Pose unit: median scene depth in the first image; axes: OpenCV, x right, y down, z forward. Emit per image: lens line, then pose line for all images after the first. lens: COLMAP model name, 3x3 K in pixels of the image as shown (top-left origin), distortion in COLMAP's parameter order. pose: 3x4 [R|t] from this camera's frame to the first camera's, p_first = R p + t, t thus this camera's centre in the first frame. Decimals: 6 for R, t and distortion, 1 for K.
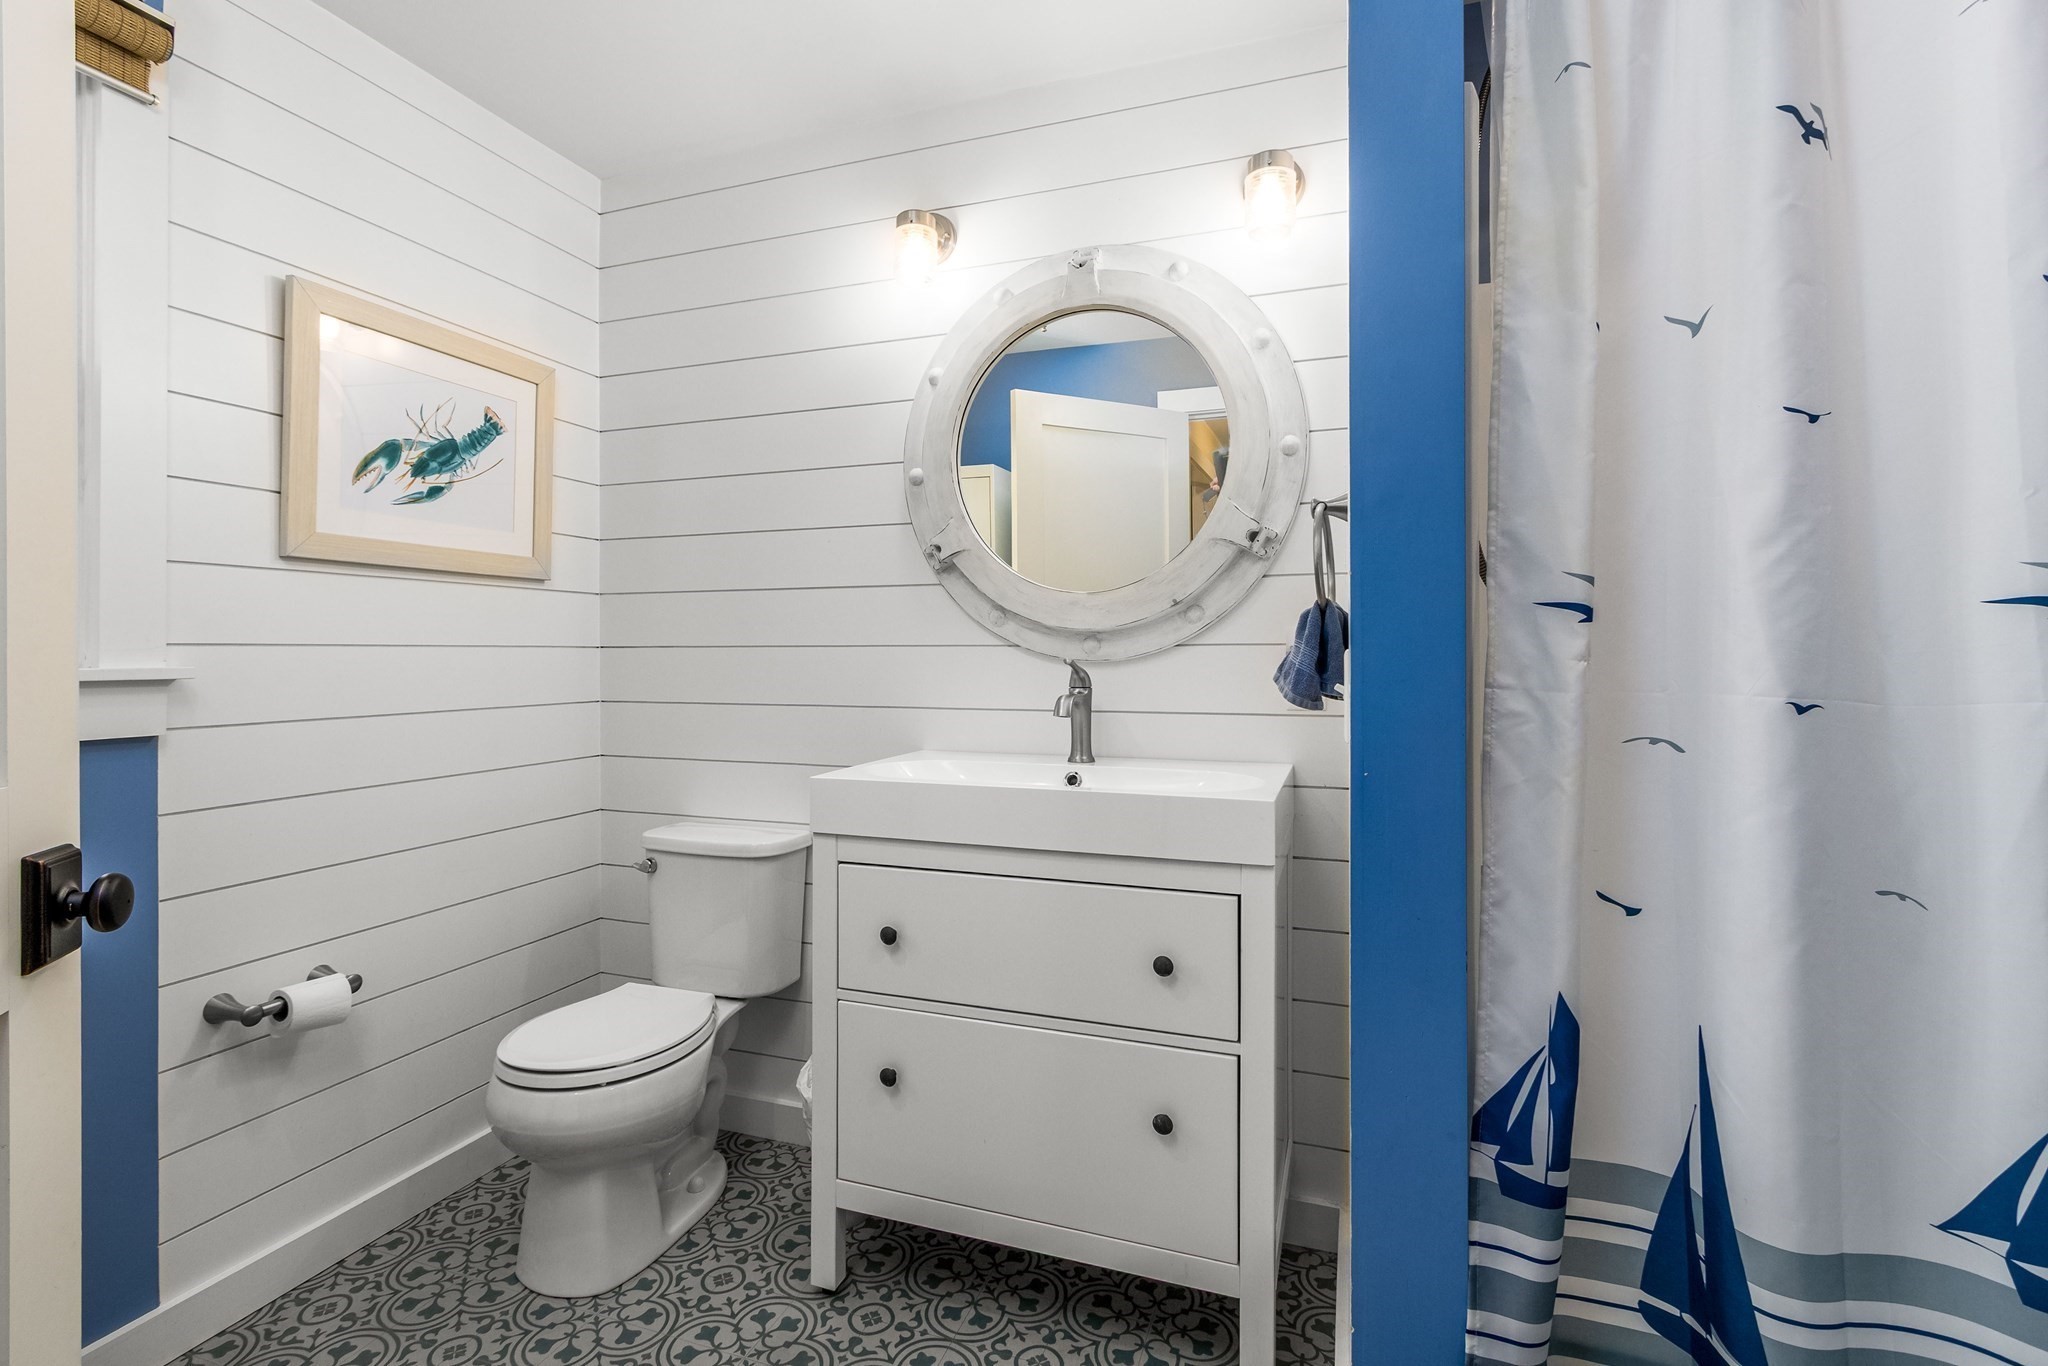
lens RADIAL K [[957.1, 0, 1001.3], [0, 957.1, 664.9], [0, 0, 1]] dist [0.003572, 0.000119]
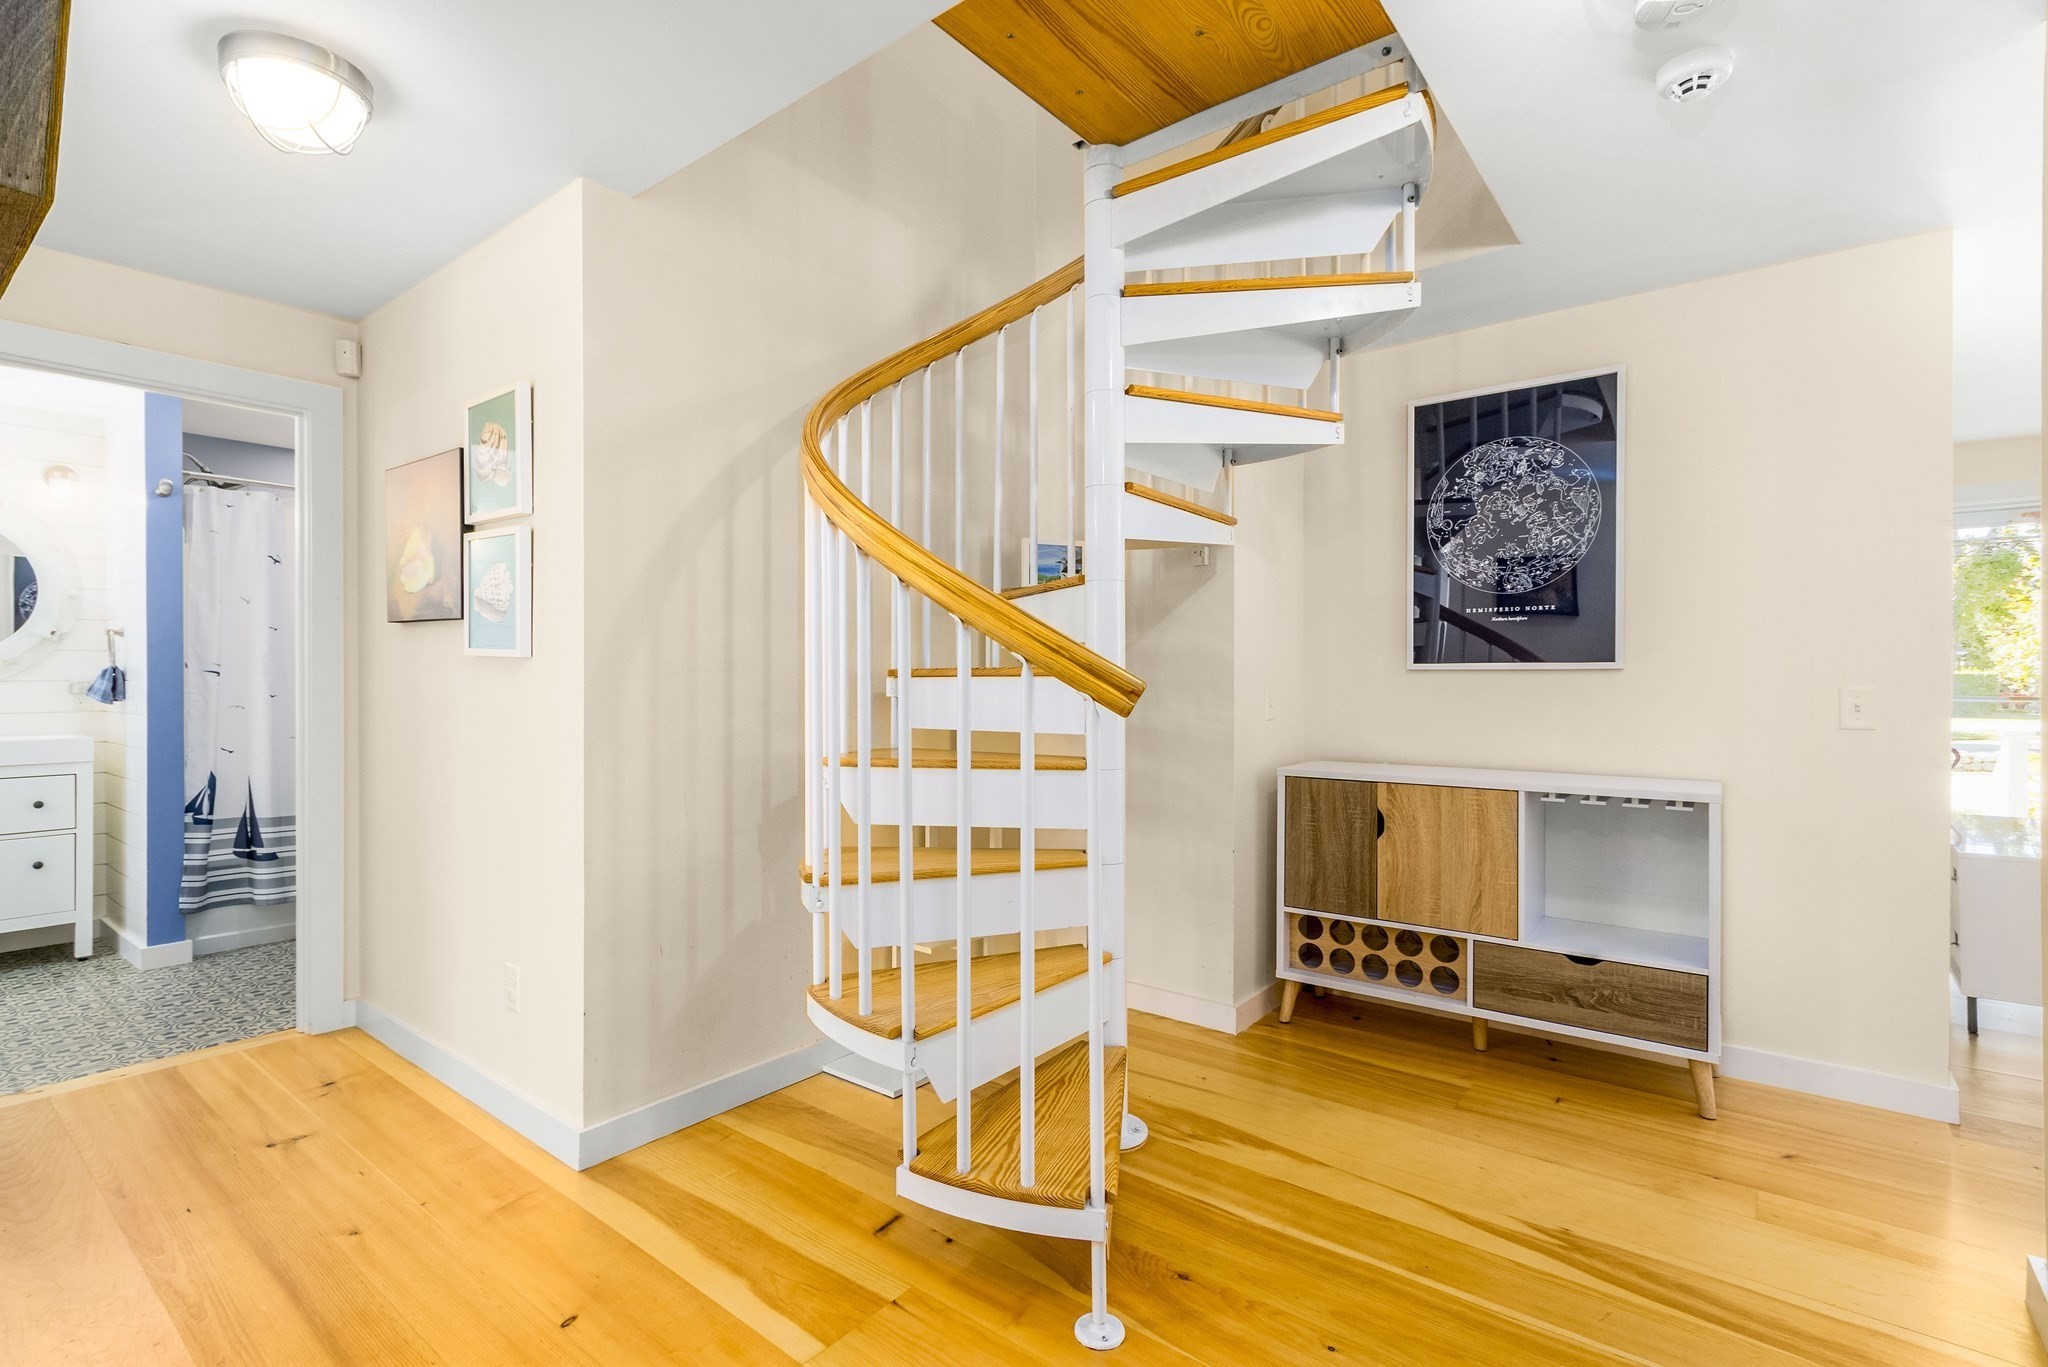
lens RADIAL K [[957.1, 0, 1001.3], [0, 957.1, 665.4], [0, 0, 1]] dist [0.003572, 0.000119]
pose [[0.320887, 0.013012, 0.947028, -1.499604], [0.013618, 0.999739, -0.018350, 0.019017], [-0.947020, 0.018785, 0.320626, -2.374270]]
